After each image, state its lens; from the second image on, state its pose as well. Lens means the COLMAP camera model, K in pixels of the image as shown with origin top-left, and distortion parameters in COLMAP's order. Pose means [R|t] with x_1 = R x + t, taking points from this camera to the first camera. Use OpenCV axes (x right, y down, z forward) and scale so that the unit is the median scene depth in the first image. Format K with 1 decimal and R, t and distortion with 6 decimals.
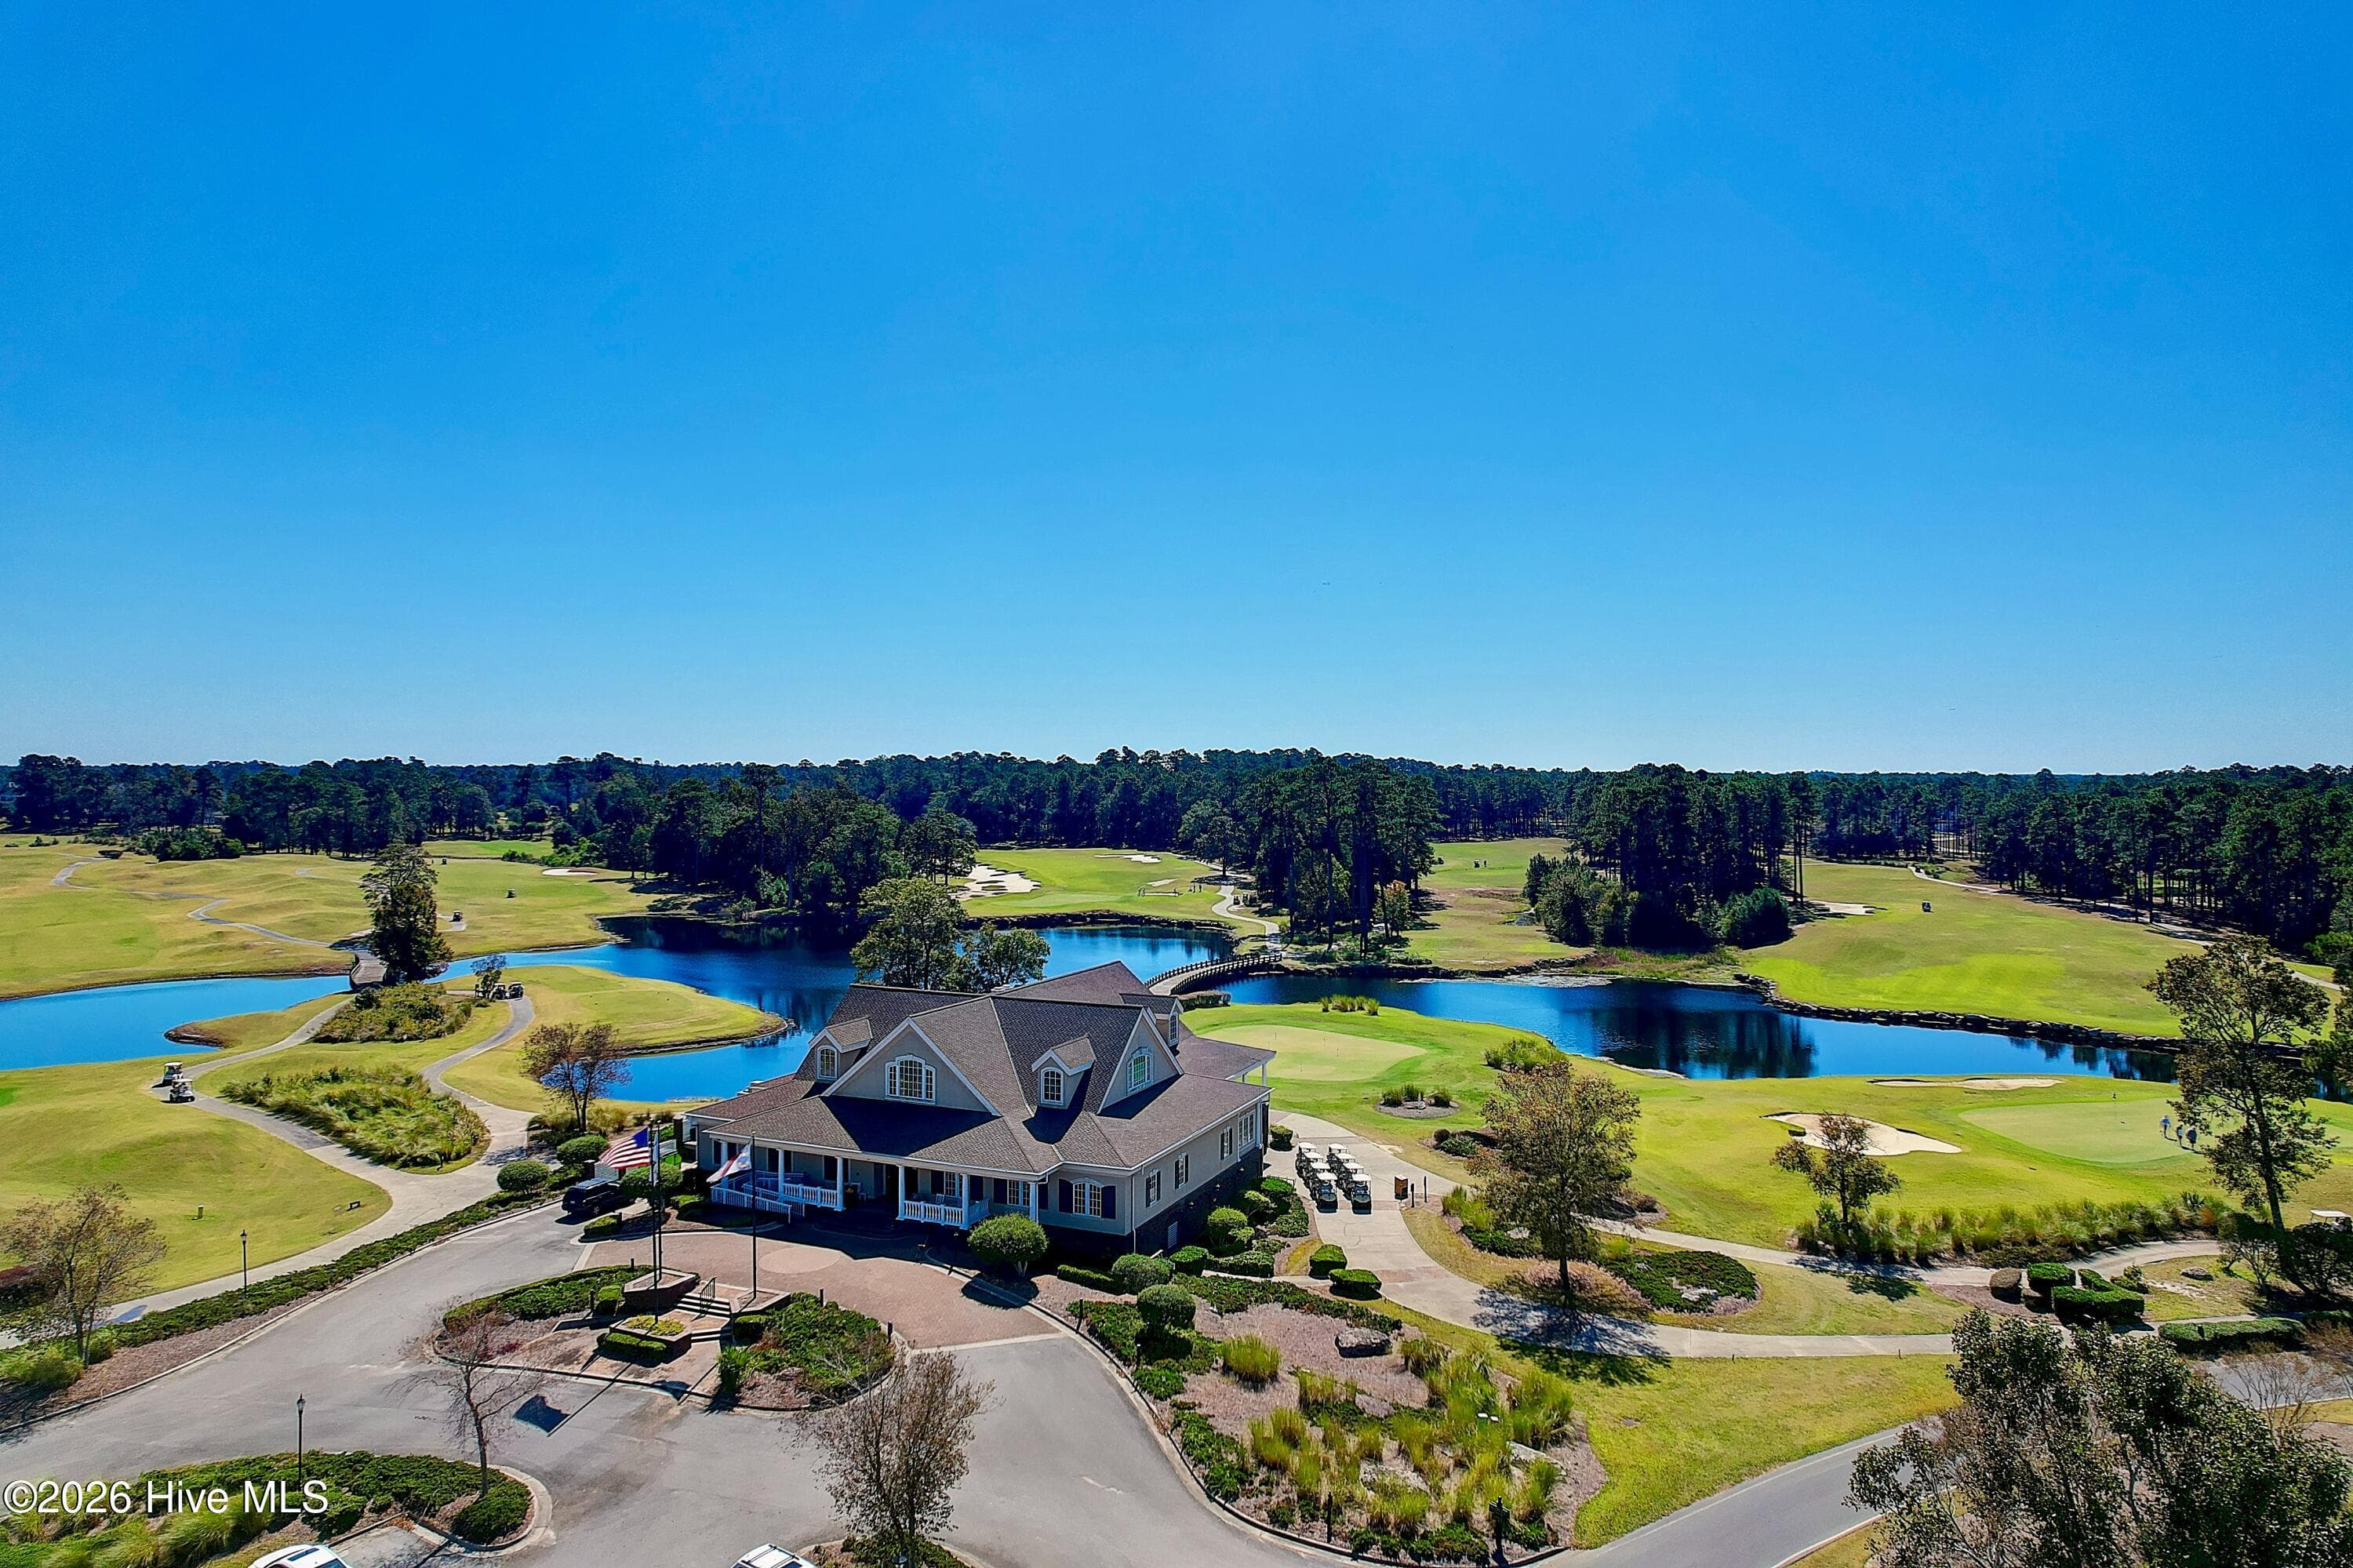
lens RADIAL K [[1513.8, 0, 1173.4], [0, 1513.8, 773.5], [0, 0, 1]] dist [-0.069842, 0.063114]
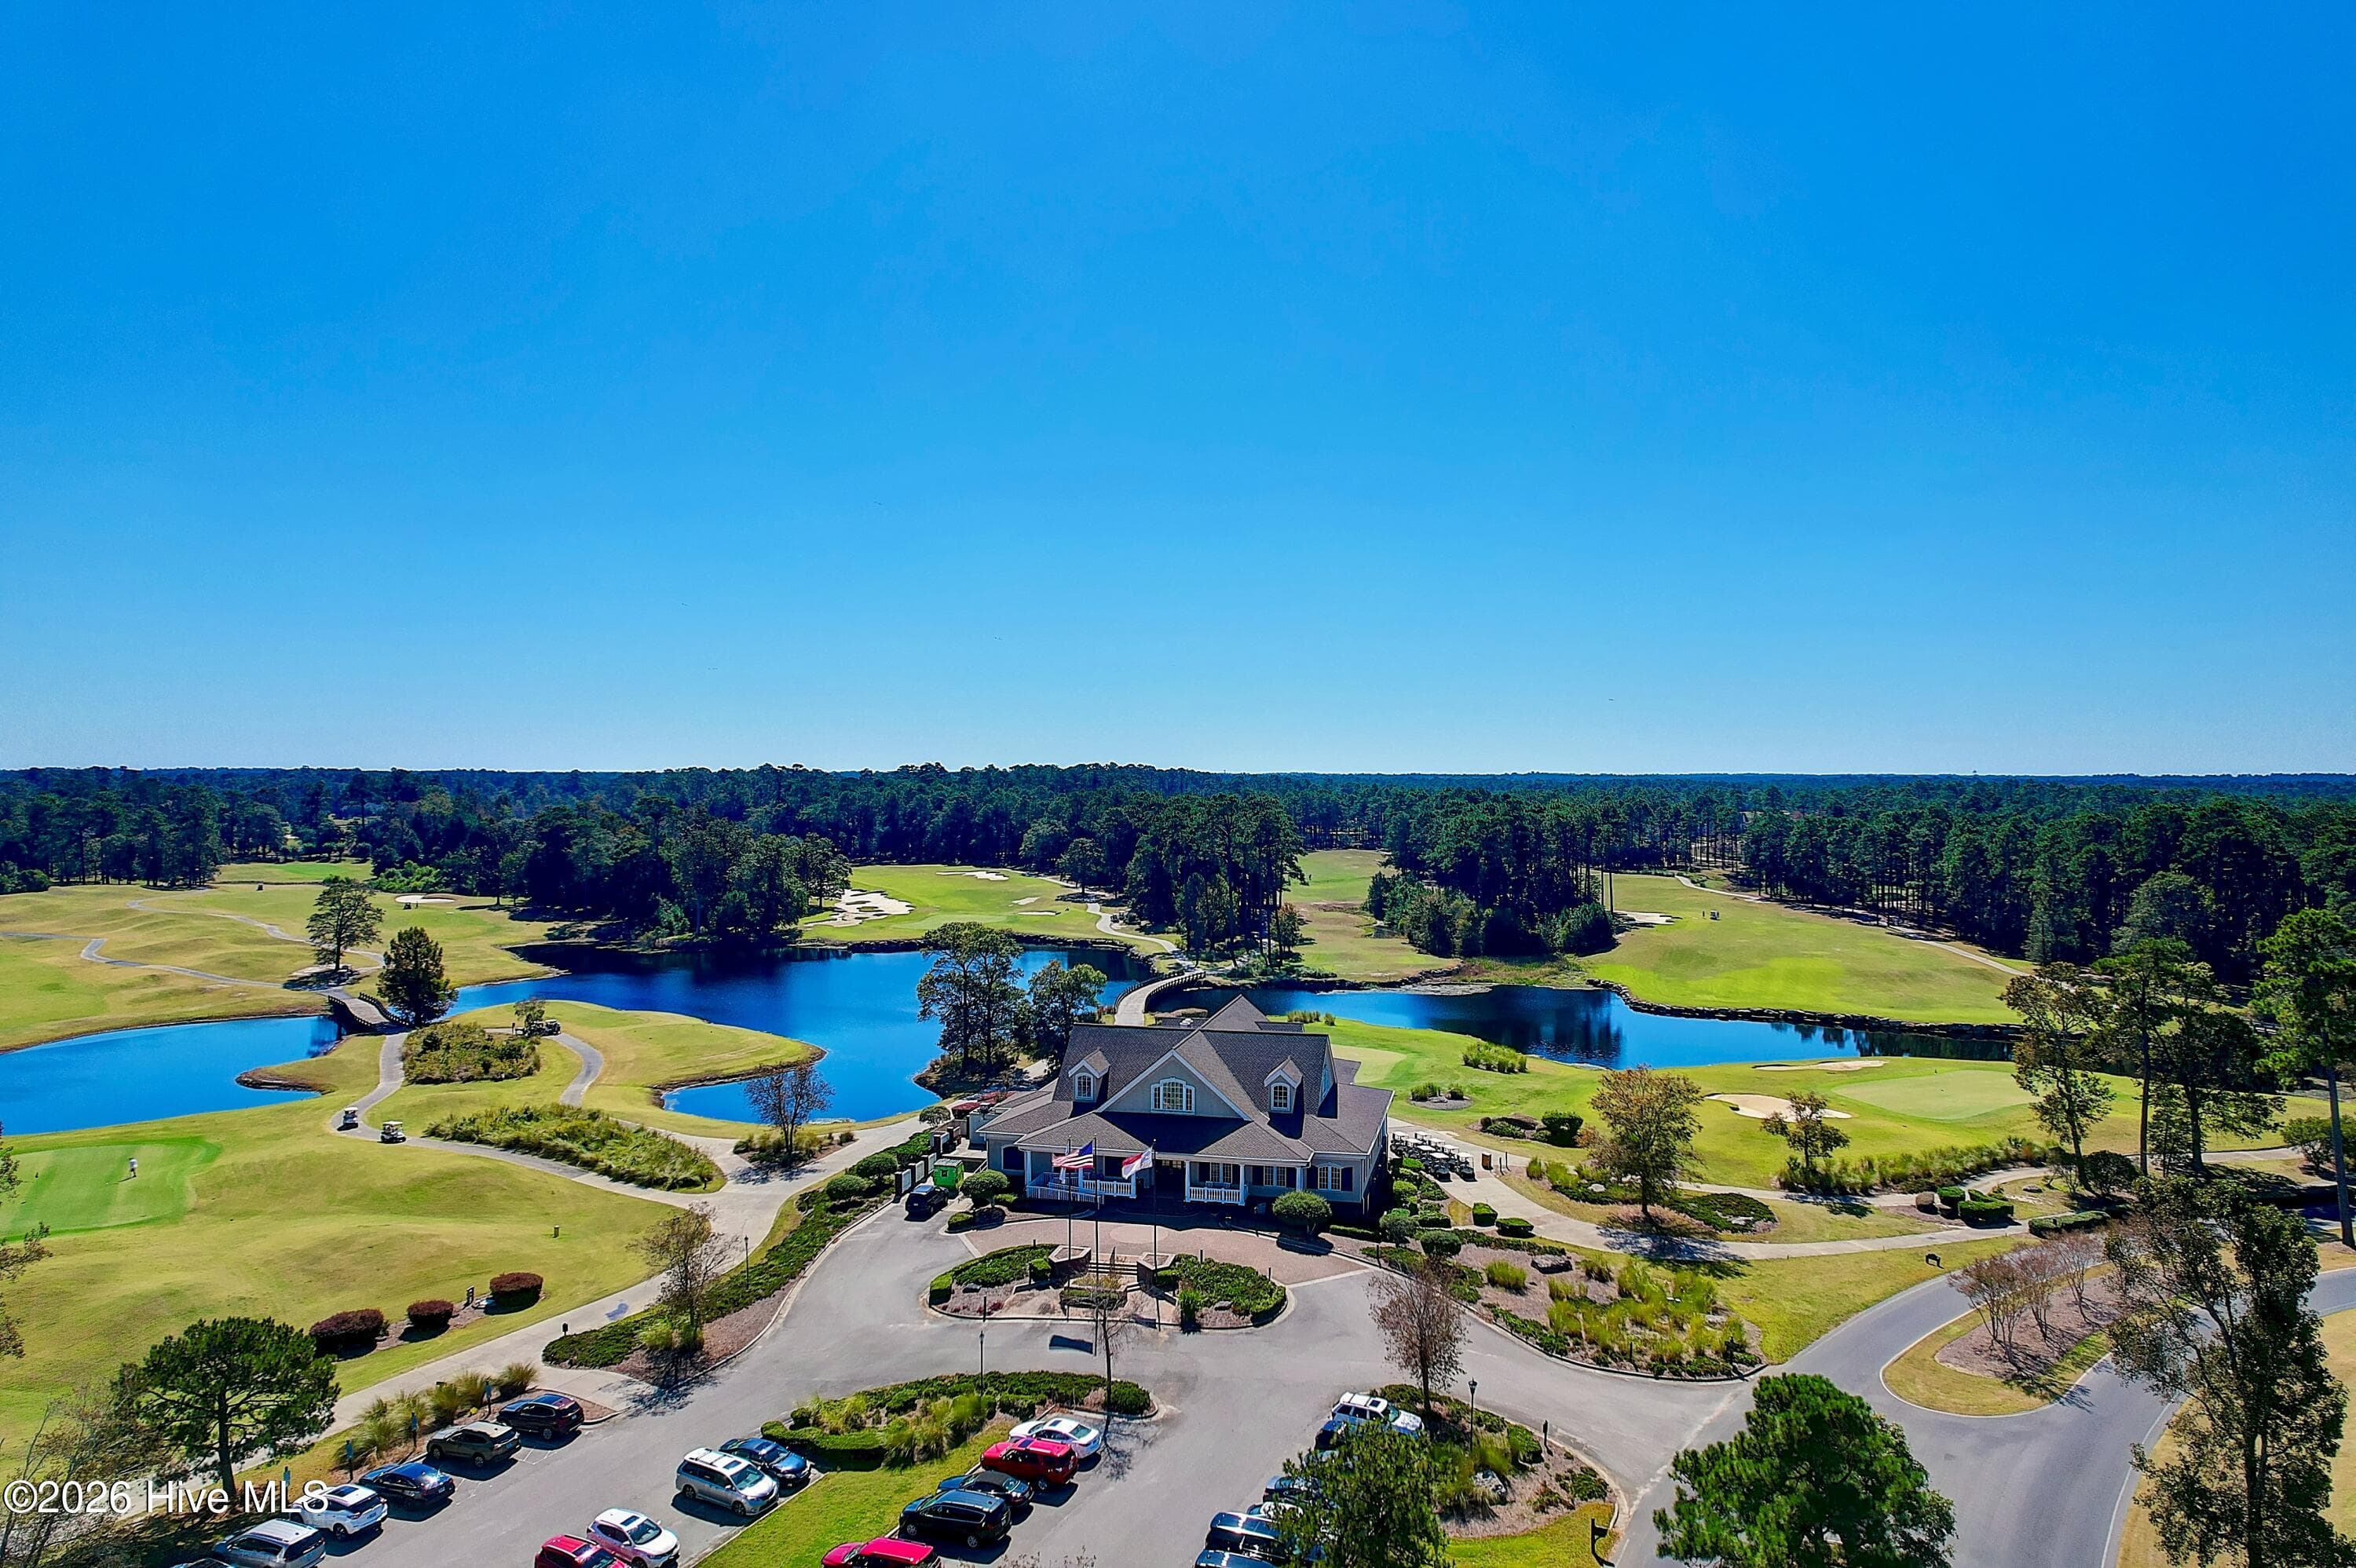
lens RADIAL K [[1515.5, 0, 1185.5], [0, 1515.5, 779.1], [0, 0, 1]] dist [-0.069842, 0.063114]
pose [[0.982591, -0.002219, 0.185767, -0.330358], [0.001291, 0.999986, 0.005114, -0.065976], [-0.185776, -0.004785, 0.982581, -0.242625]]
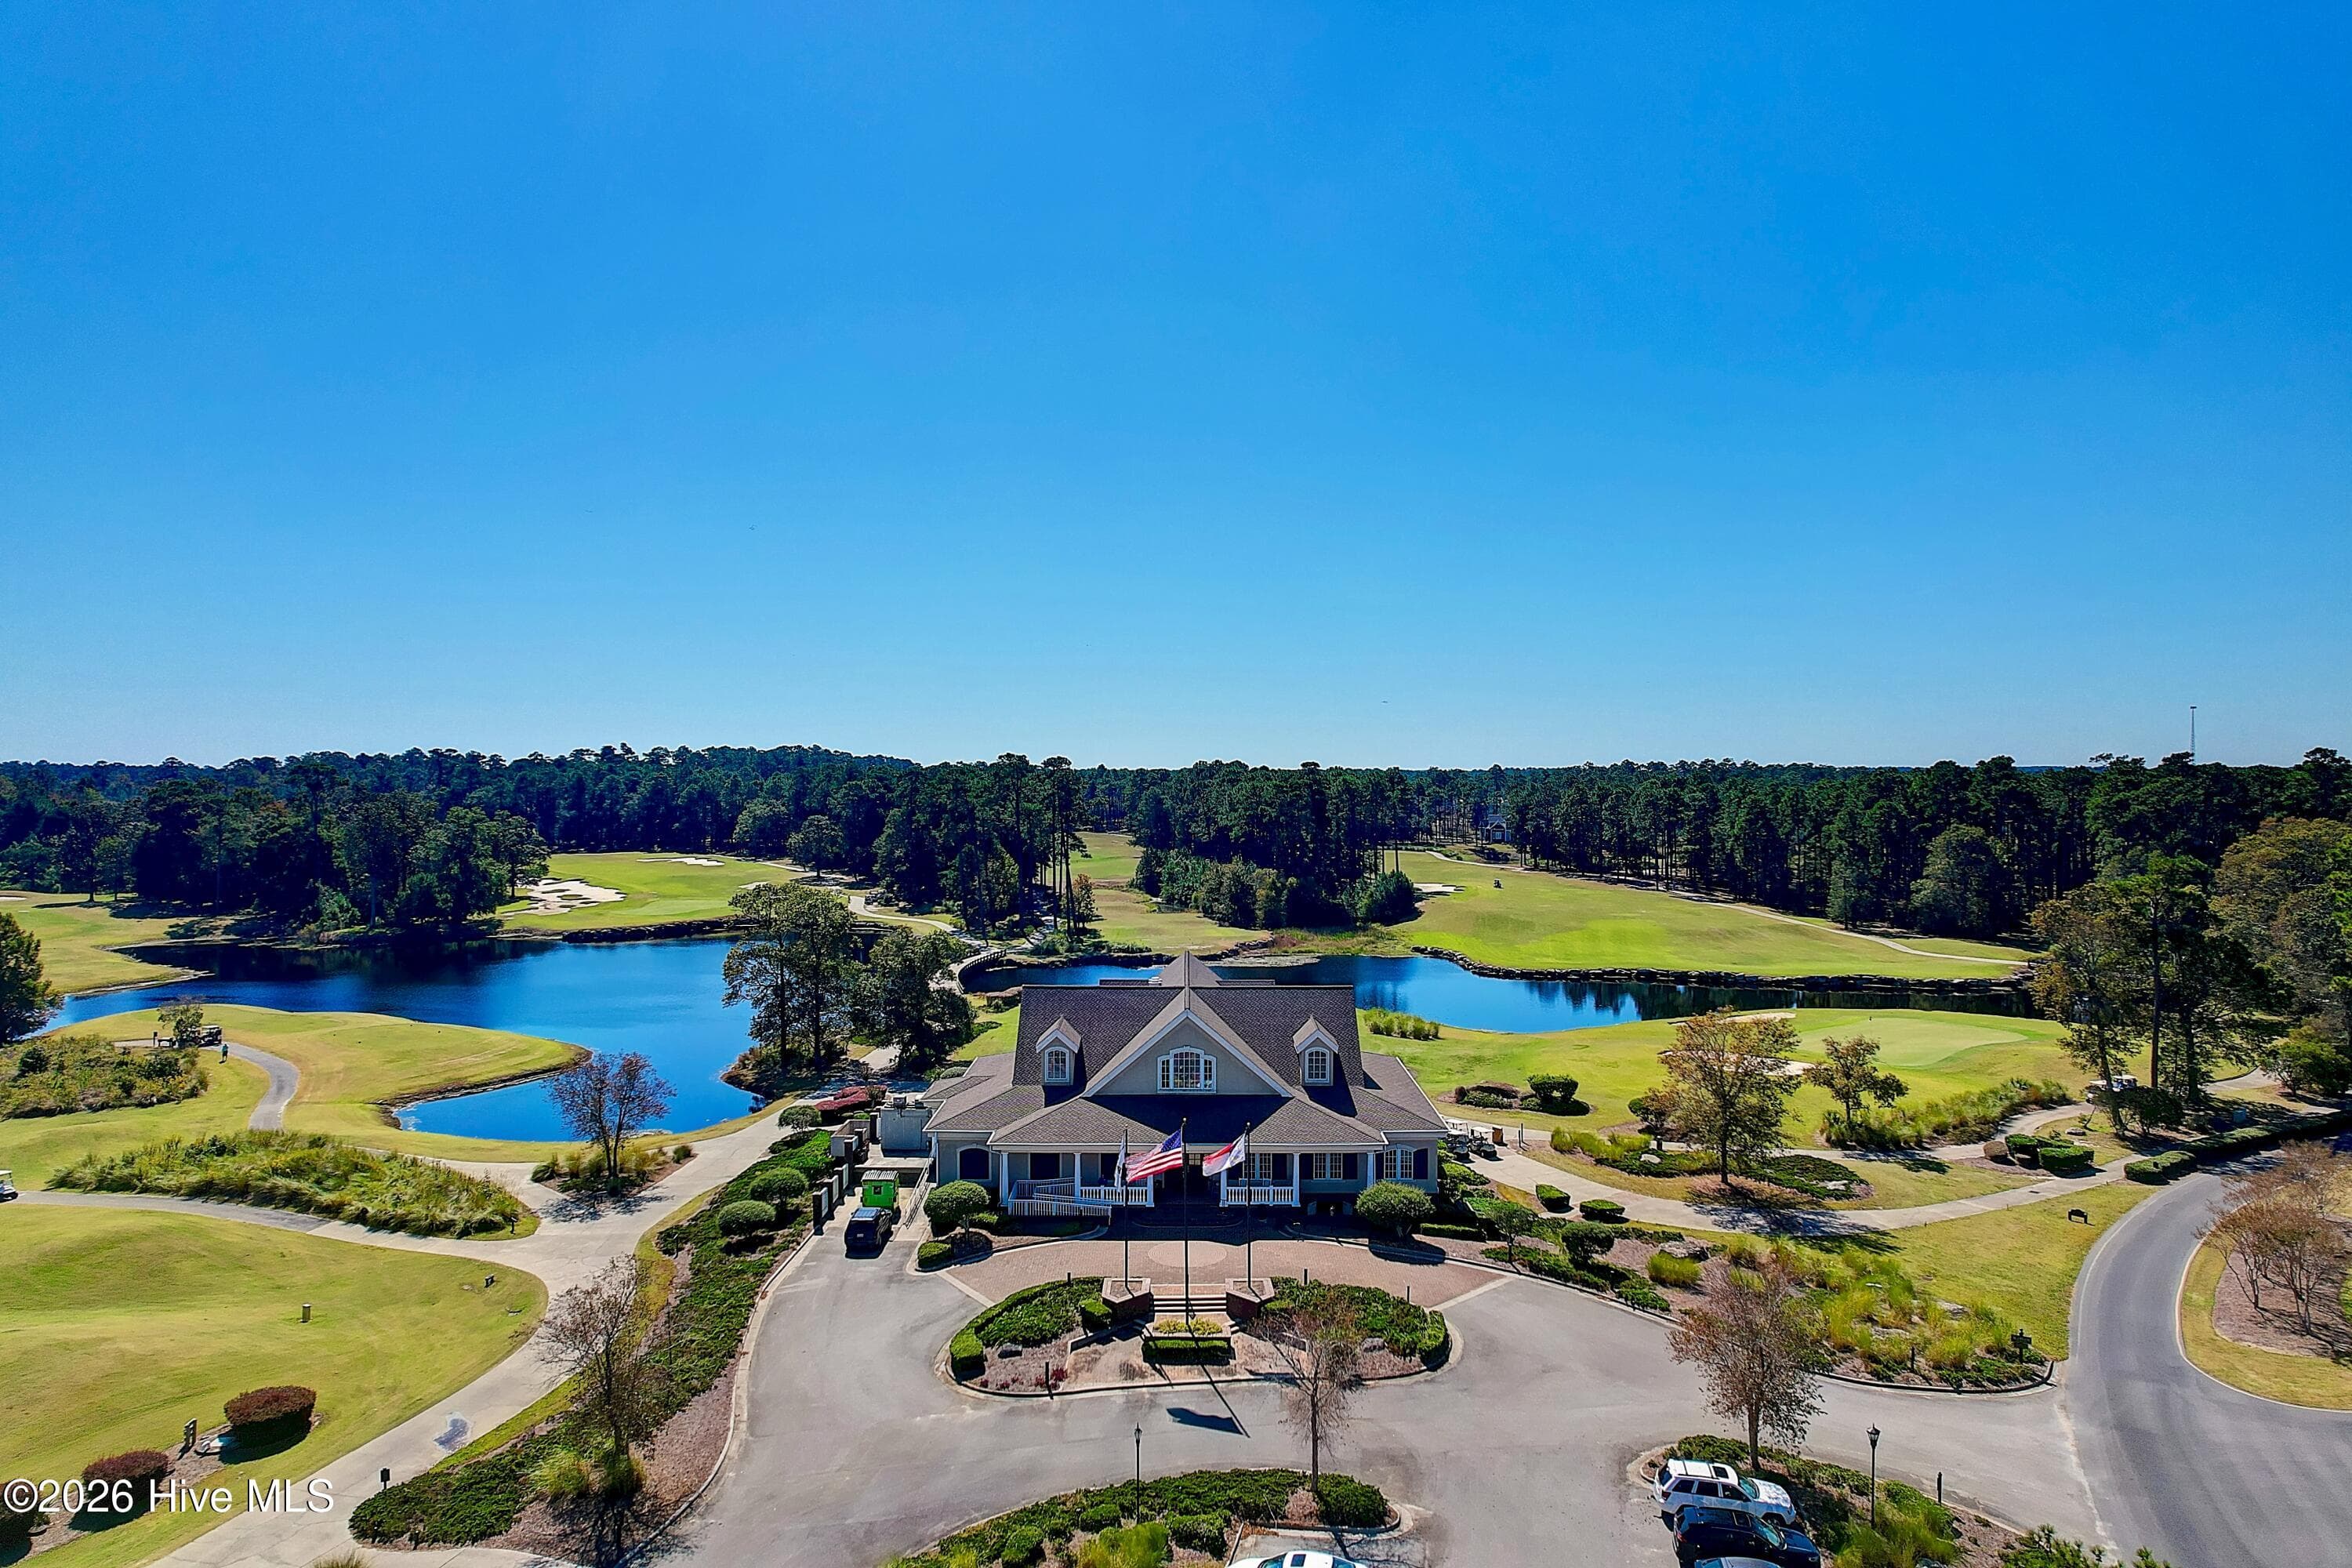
lens RADIAL K [[1513.1, 0, 1193.7], [0, 1513.1, 776.0], [0, 0, 1]] dist [-0.069842, 0.063114]
pose [[0.916139, -0.004782, 0.400832, -0.465892], [0.003492, 0.999986, 0.003950, 0.000319], [-0.400845, -0.002219, 0.916143, 0.055305]]
